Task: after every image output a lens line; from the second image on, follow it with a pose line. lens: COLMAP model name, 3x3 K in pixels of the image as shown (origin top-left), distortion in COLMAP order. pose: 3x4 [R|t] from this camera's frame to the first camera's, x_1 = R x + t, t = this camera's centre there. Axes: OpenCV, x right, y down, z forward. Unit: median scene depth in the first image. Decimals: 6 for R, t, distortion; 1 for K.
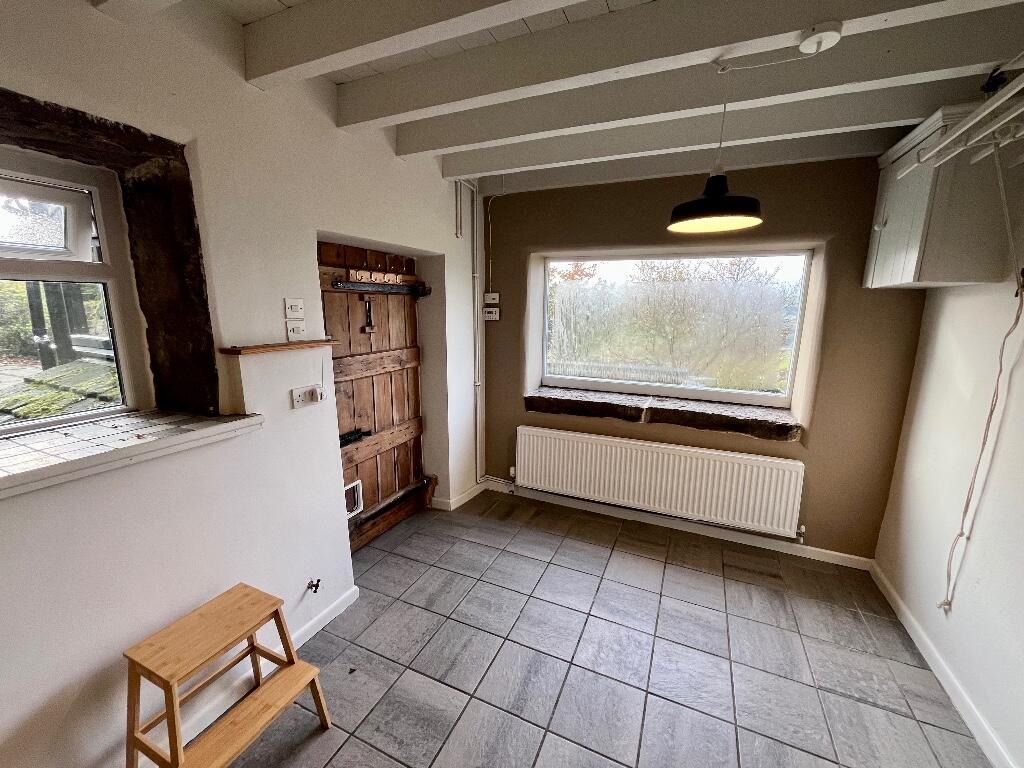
lens RADIAL K [[415.0, 0, 510.7], [0, 415.0, 387.3], [0, 0, 1]] dist [-0.000508, -0.000052]
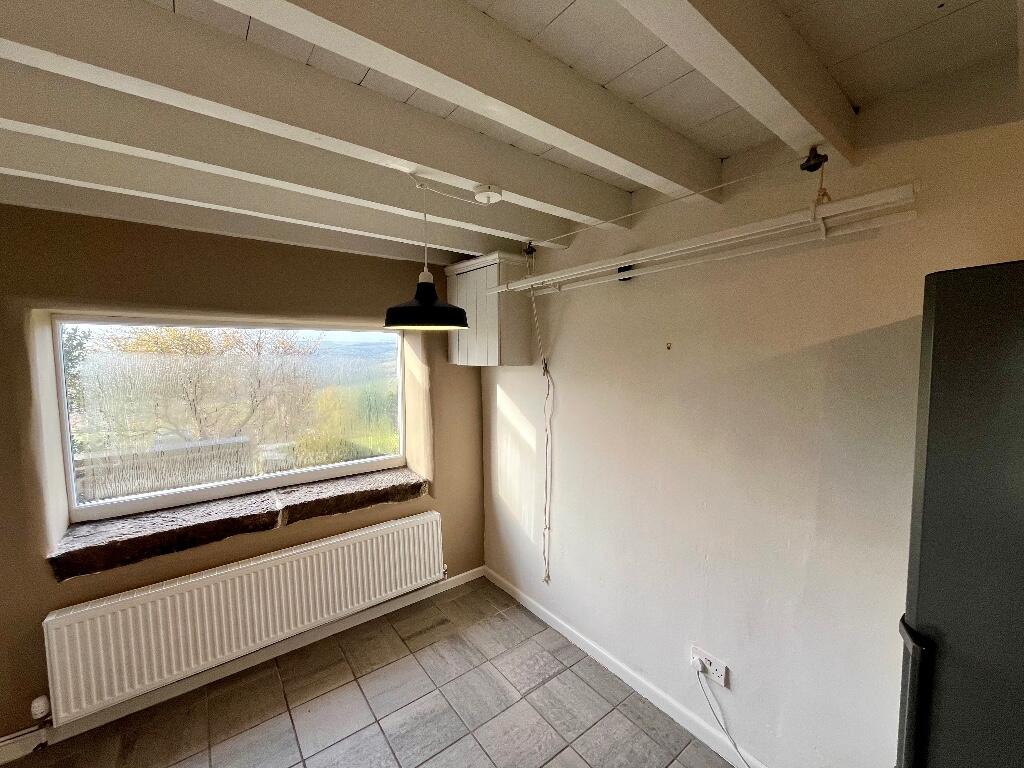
lens RADIAL K [[410.9, 0, 509.4], [0, 410.9, 384.4], [0, 0, 1]] dist [-0.006323, 0.000213]
pose [[0.474382, -0.079479, 0.876724, -0.180449], [0.184925, 0.982691, -0.010975, -0.118090], [-0.860677, 0.167334, 0.480869, 0.212337]]
